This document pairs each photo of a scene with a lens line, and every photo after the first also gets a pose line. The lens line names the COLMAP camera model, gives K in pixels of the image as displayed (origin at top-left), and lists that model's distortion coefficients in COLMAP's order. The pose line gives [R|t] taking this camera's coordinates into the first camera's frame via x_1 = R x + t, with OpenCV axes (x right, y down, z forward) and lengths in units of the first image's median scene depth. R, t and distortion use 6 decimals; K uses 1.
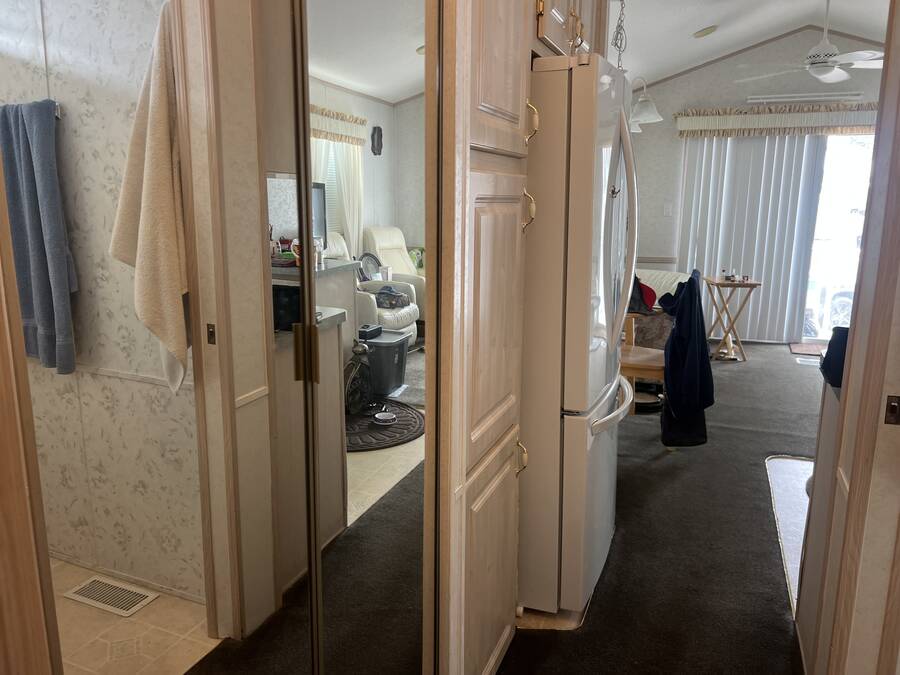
lens RADIAL K [[678.3, 0, 451.5], [0, 678.3, 332.2], [0, 0, 1]] dist [0.031621, -0.035384]
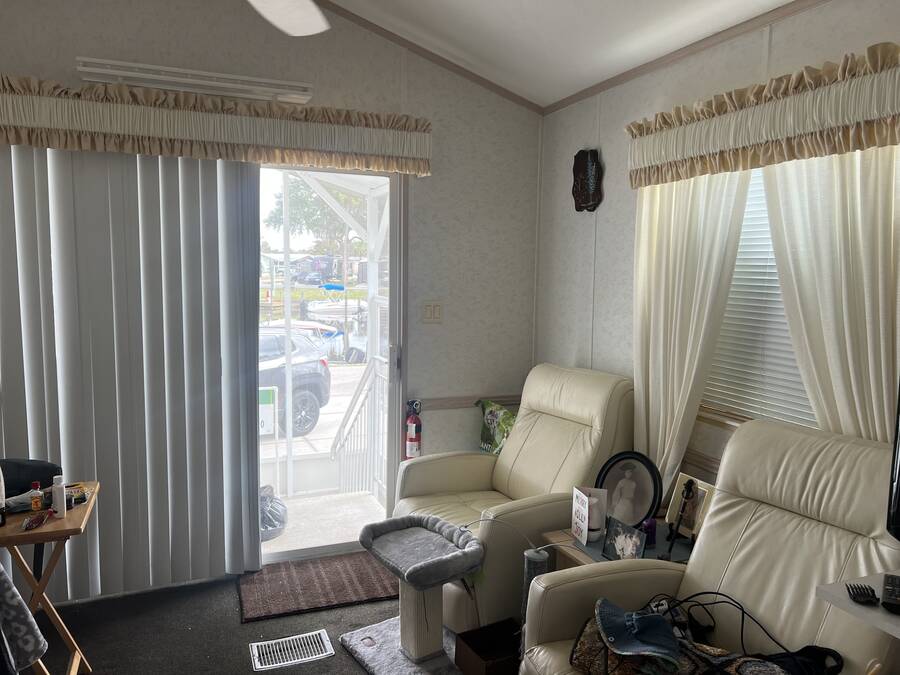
lens RADIAL K [[678.3, 0, 444.8], [0, 678.3, 338.8], [0, 0, 1]] dist [0.031621, -0.035384]
pose [[0.735468, -0.067334, 0.674206, 0.181116], [0.126160, 0.991258, -0.038625, -0.073867], [-0.665711, 0.113465, 0.737533, 0.328351]]
